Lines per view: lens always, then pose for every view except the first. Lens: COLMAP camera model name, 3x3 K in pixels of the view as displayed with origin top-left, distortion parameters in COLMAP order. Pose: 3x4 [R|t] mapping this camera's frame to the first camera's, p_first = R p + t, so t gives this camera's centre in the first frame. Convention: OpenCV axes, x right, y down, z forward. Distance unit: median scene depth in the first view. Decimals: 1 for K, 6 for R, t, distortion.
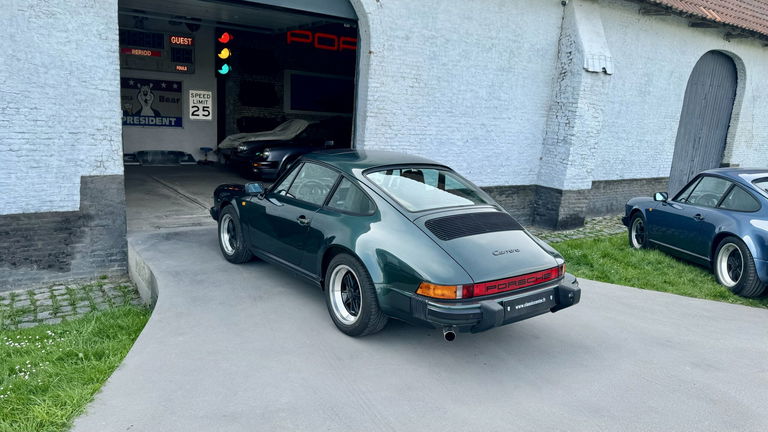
lens RADIAL K [[529.2, 0, 384.0], [0, 529.2, 216.0], [0, 0, 1]] dist [0.049880, -0.080504]
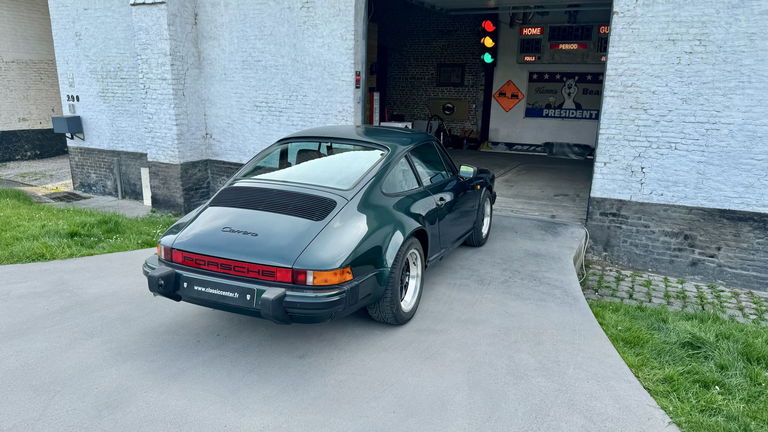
lens RADIAL K [[529.2, 0, 384.0], [0, 529.2, 216.0], [0, 0, 1]] dist [0.049880, -0.080504]
pose [[0.505075, 0.158678, -0.848363, 0.454746], [-0.161348, 0.982984, 0.087799, -0.030571], [0.847860, 0.092537, 0.522083, 0.310518]]
